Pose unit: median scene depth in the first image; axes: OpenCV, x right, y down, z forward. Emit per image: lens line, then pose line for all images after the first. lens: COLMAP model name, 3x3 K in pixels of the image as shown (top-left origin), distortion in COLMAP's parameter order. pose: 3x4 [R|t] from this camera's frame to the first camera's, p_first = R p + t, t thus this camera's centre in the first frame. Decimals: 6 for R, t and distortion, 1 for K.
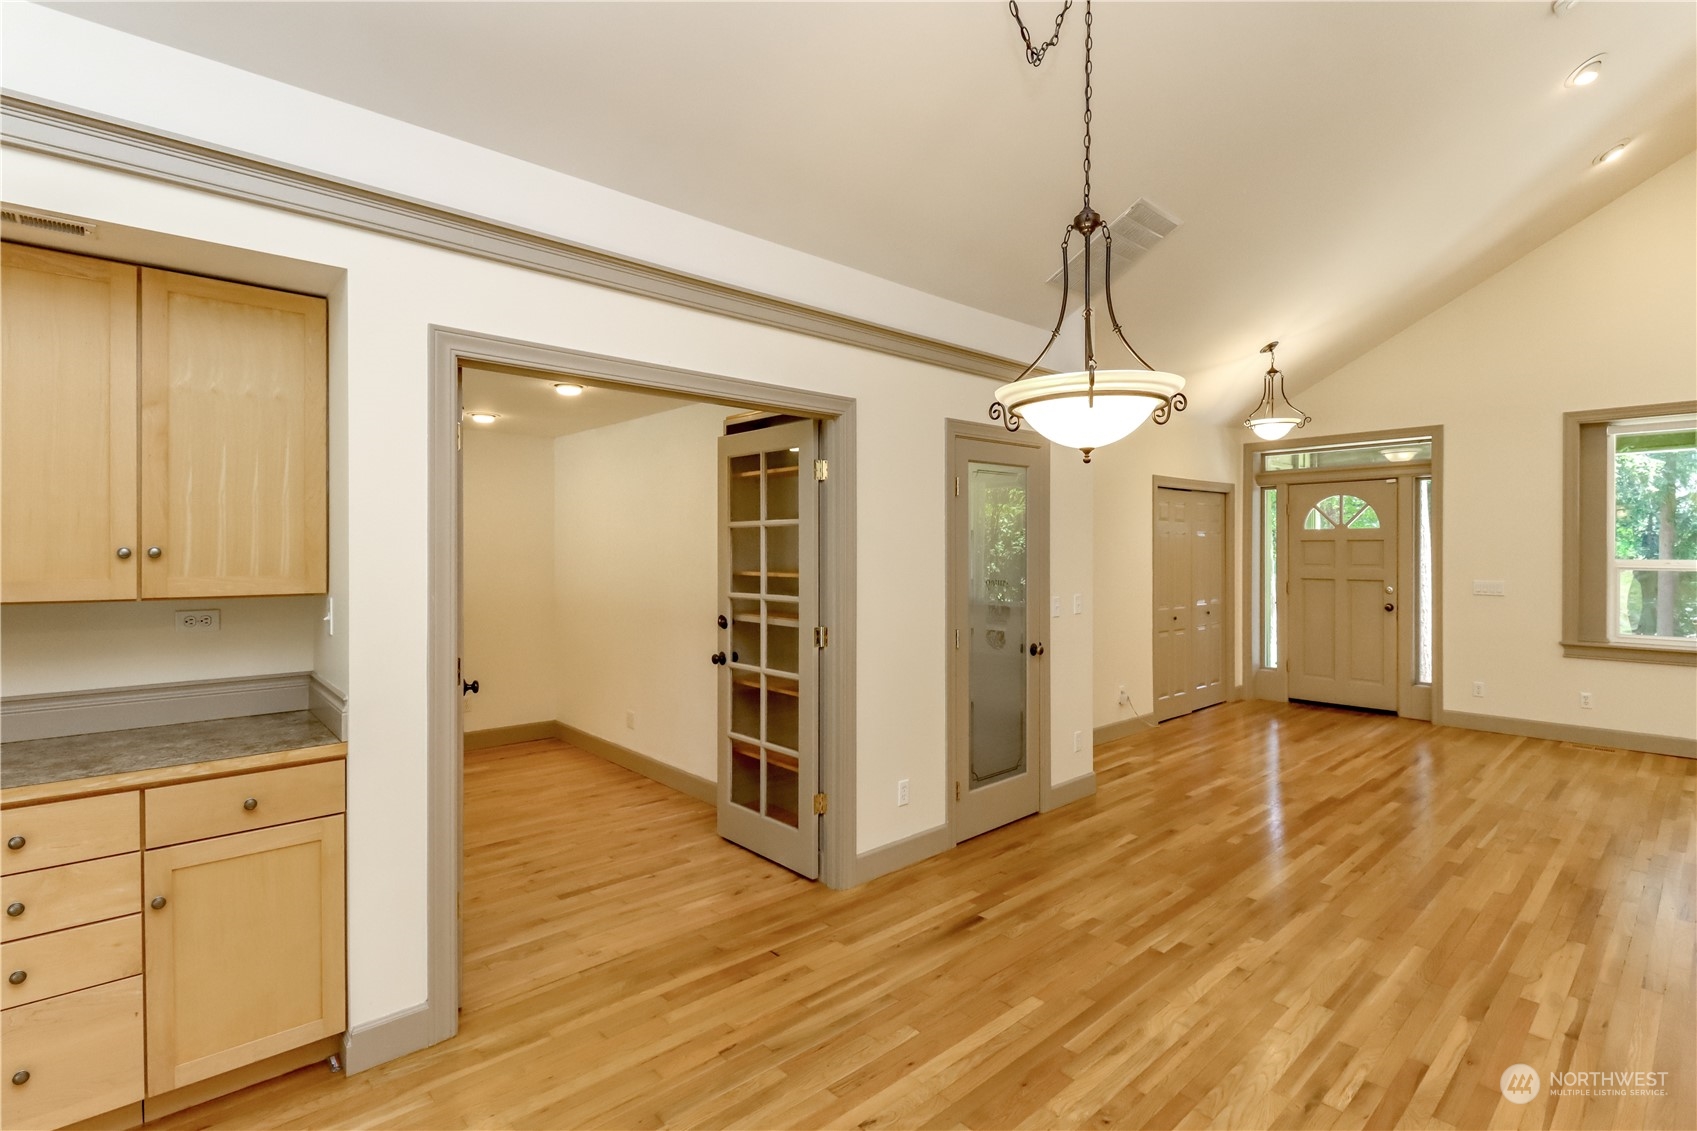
lens RADIAL K [[789.9, 0, 840.8], [0, 789.9, 550.7], [0, 0, 1]] dist [0.003467, -0.001123]
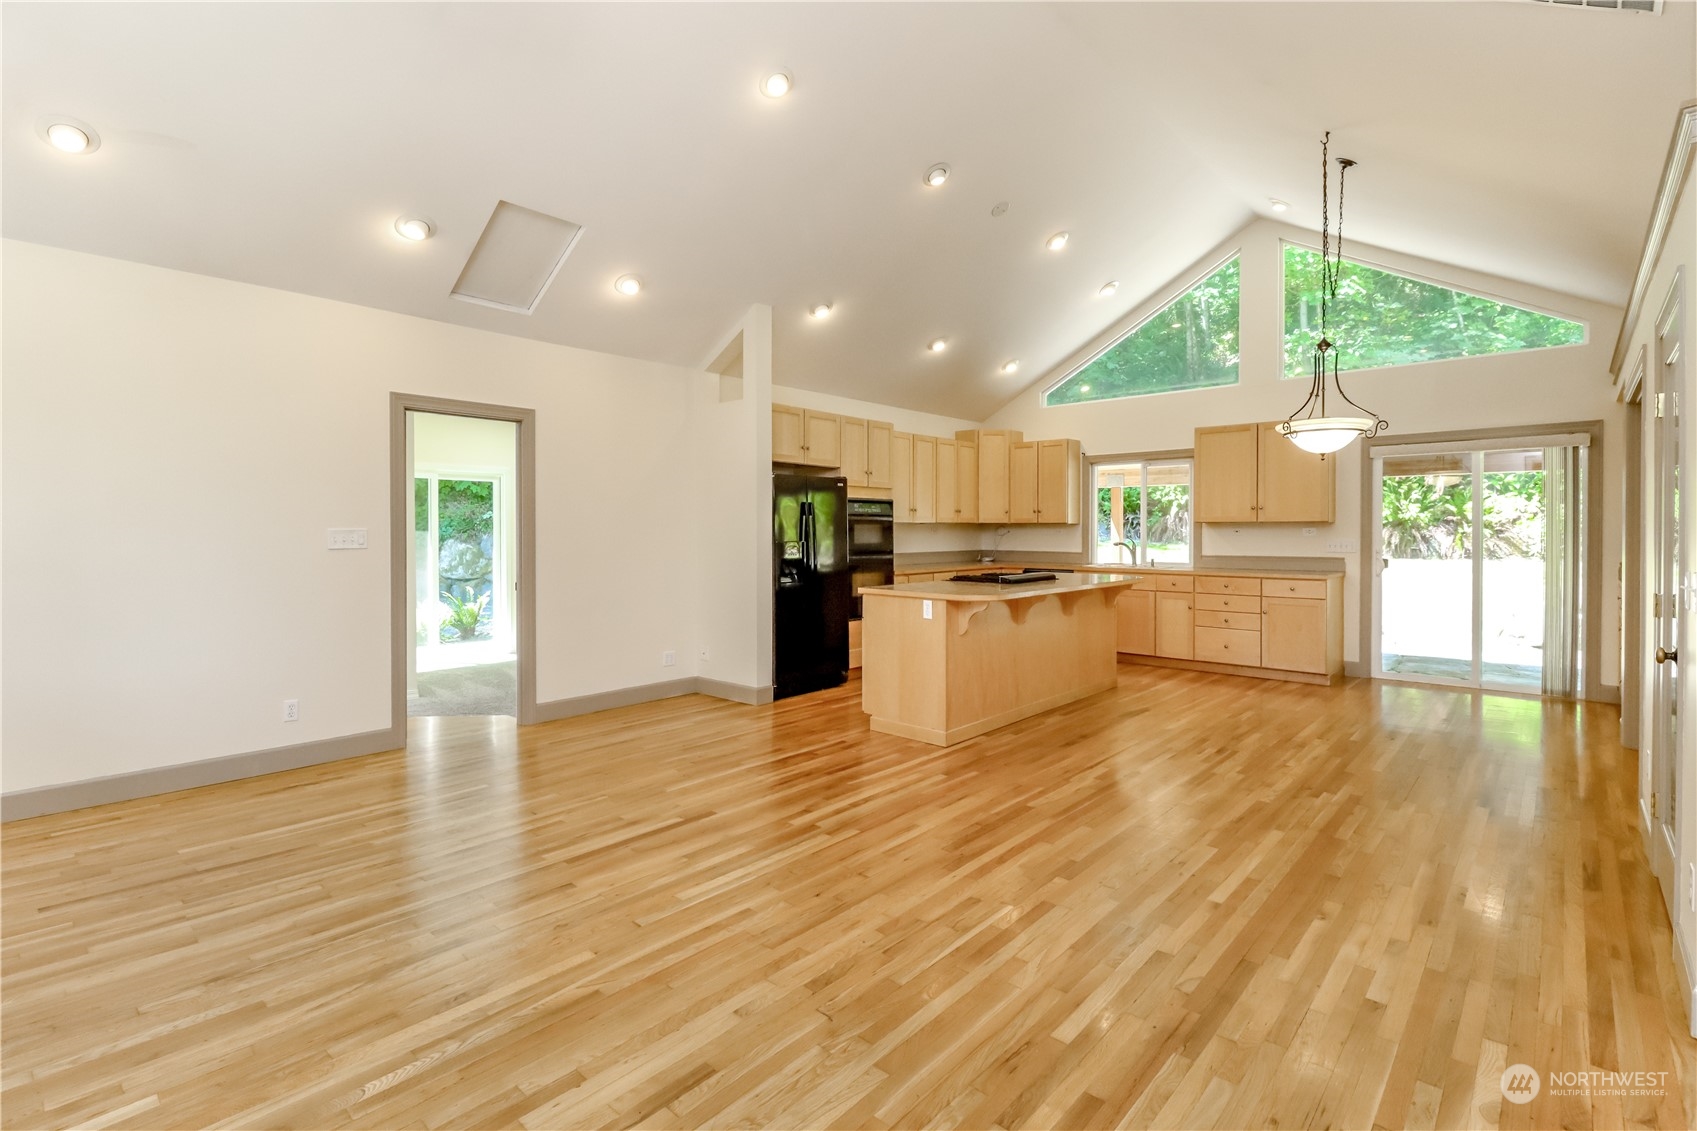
lens RADIAL K [[781.3, 0, 889.2], [0, 781.3, 532.0], [0, 0, 1]] dist [0.001890, -0.000440]
pose [[-0.989651, 0.001688, -0.143483, 1.033092], [0.000264, 0.999951, 0.009940, 0.034054], [0.143493, 0.009799, -0.989603, 1.706888]]
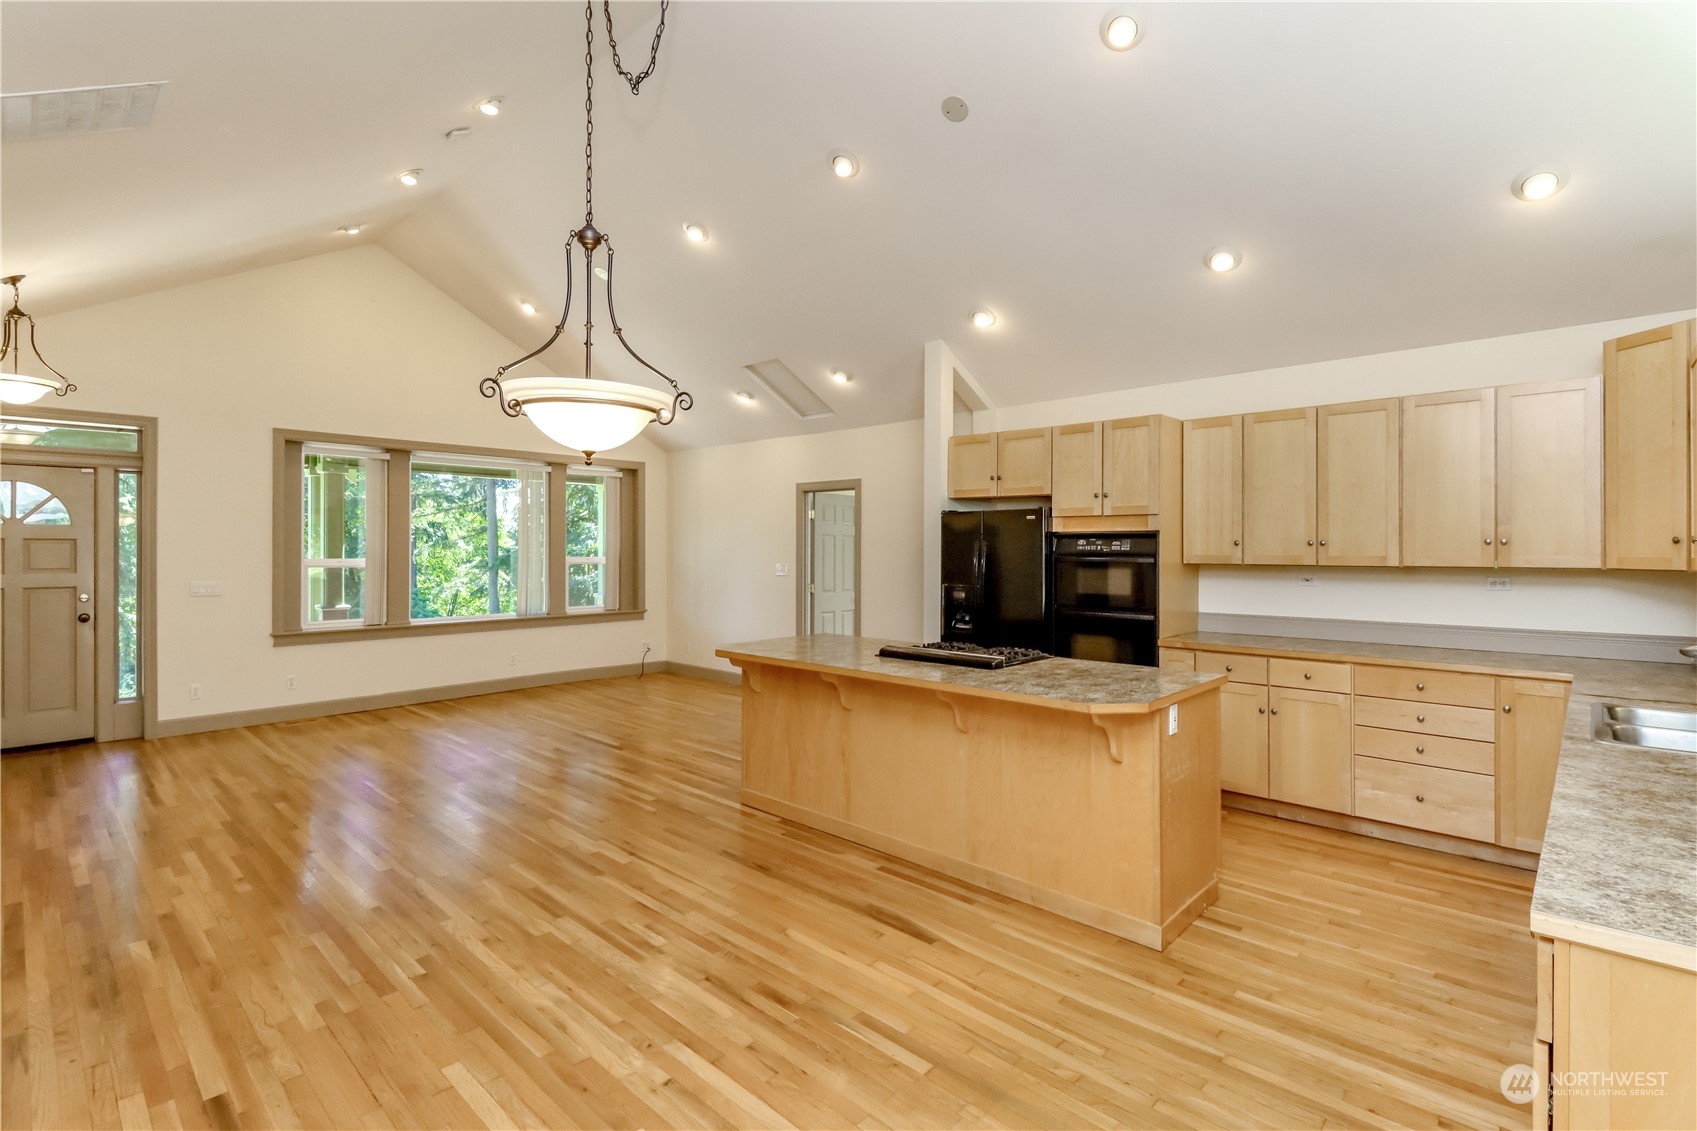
lens RADIAL K [[804.4, 0, 881.4], [0, 804.4, 545.1], [0, 0, 1]] dist [0.000668, -0.008121]
pose [[-0.114199, 0.005584, 0.993442, -0.470830], [0.004455, 0.999977, -0.005108, 0.001414], [-0.993448, 0.003842, -0.114221, 0.432761]]
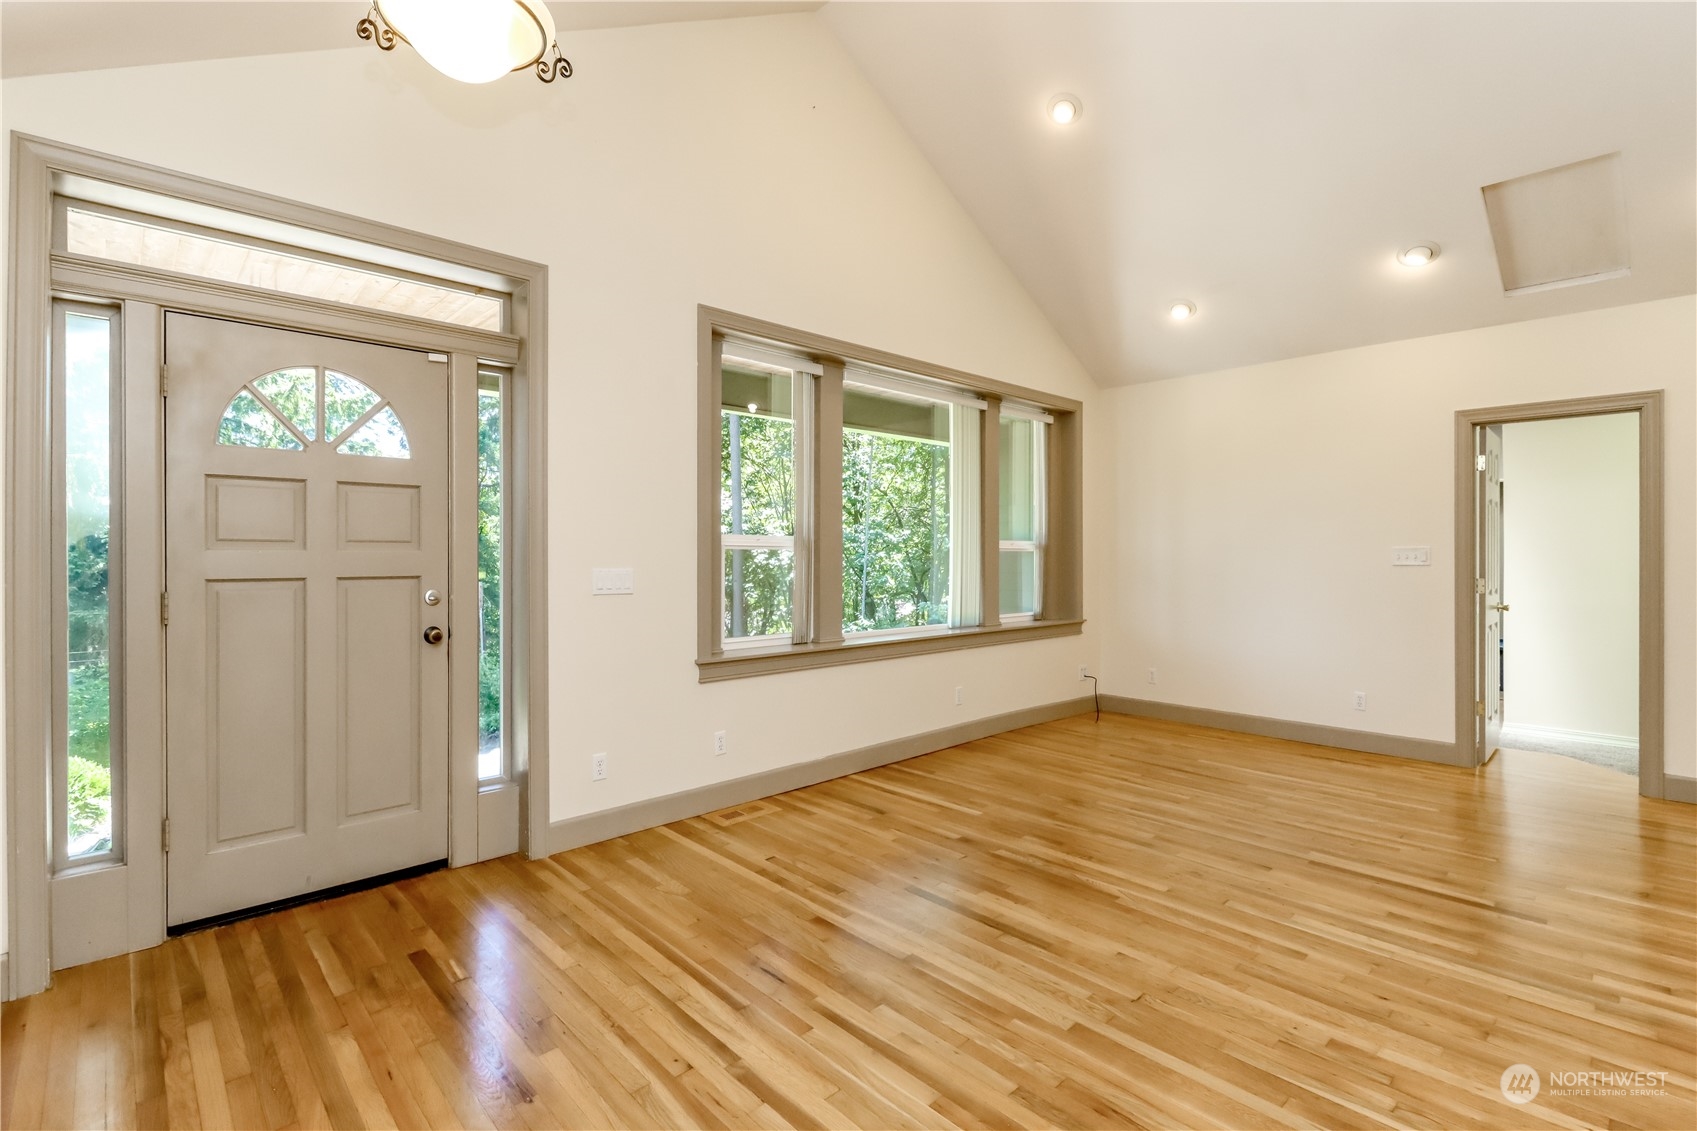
lens RADIAL K [[789.9, 0, 840.8], [0, 789.9, 550.7], [0, 0, 1]] dist [0.003467, -0.001123]
pose [[-0.023736, 0.009392, 0.999674, 0.419930], [0.006829, 0.999934, -0.009232, 0.052450], [-0.999695, 0.006608, -0.023799, 1.392788]]
